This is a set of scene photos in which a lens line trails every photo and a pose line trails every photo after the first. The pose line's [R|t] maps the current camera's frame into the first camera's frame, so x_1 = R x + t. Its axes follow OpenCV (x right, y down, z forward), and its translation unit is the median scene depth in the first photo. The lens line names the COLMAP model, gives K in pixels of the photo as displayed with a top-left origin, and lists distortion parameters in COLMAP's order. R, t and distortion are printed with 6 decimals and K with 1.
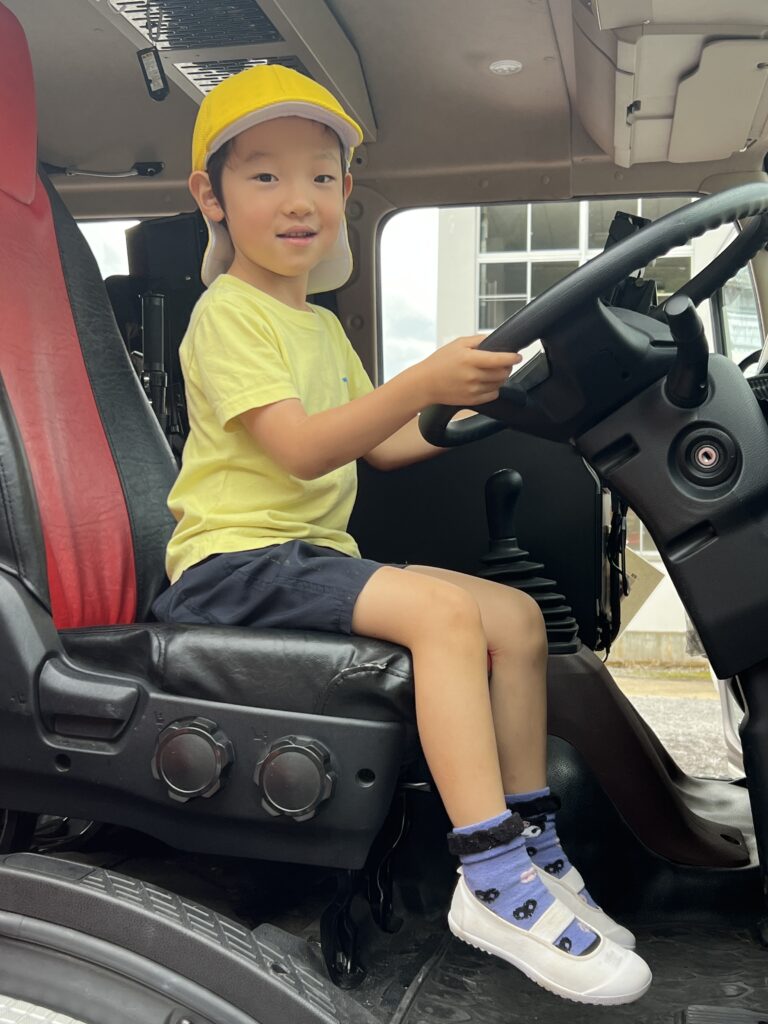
lens RADIAL K [[1298.4, 0, 384.0], [0, 1298.4, 512.0], [0, 0, 1]] dist [0.098696, -0.300139]
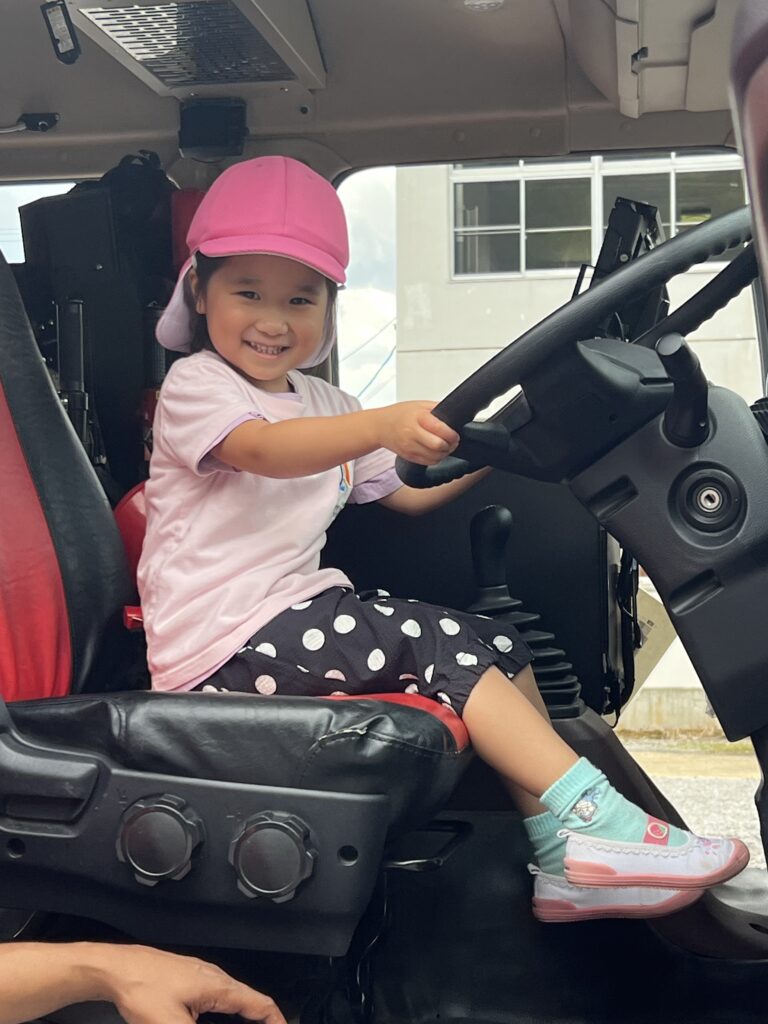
lens RADIAL K [[1857.8, 0, 357.8], [0, 1857.8, 511.4], [0, 0, 1]] dist [0.063482, -0.160003]
pose [[0.999645, -0.019263, 0.018414, -0.020865], [0.019391, 0.999789, -0.006760, -0.024646], [-0.018280, 0.007115, 0.999808, -0.254100]]
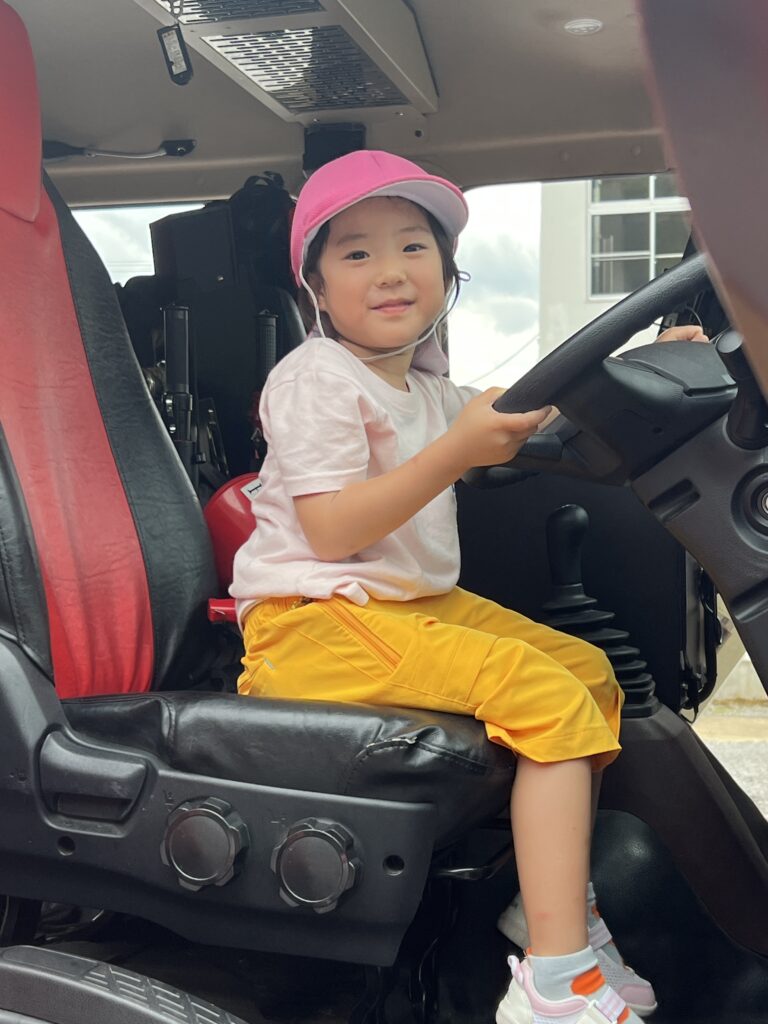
lens RADIAL K [[1581.2, 0, 382.7], [0, 1581.2, 488.7], [0, 0, 1]] dist [0.087565, -0.190993]
pose [[0.997799, -0.011371, -0.065328, 0.041604], [0.010396, 0.999830, -0.015234, -0.031791], [0.065490, 0.014521, 0.997748, -0.082528]]
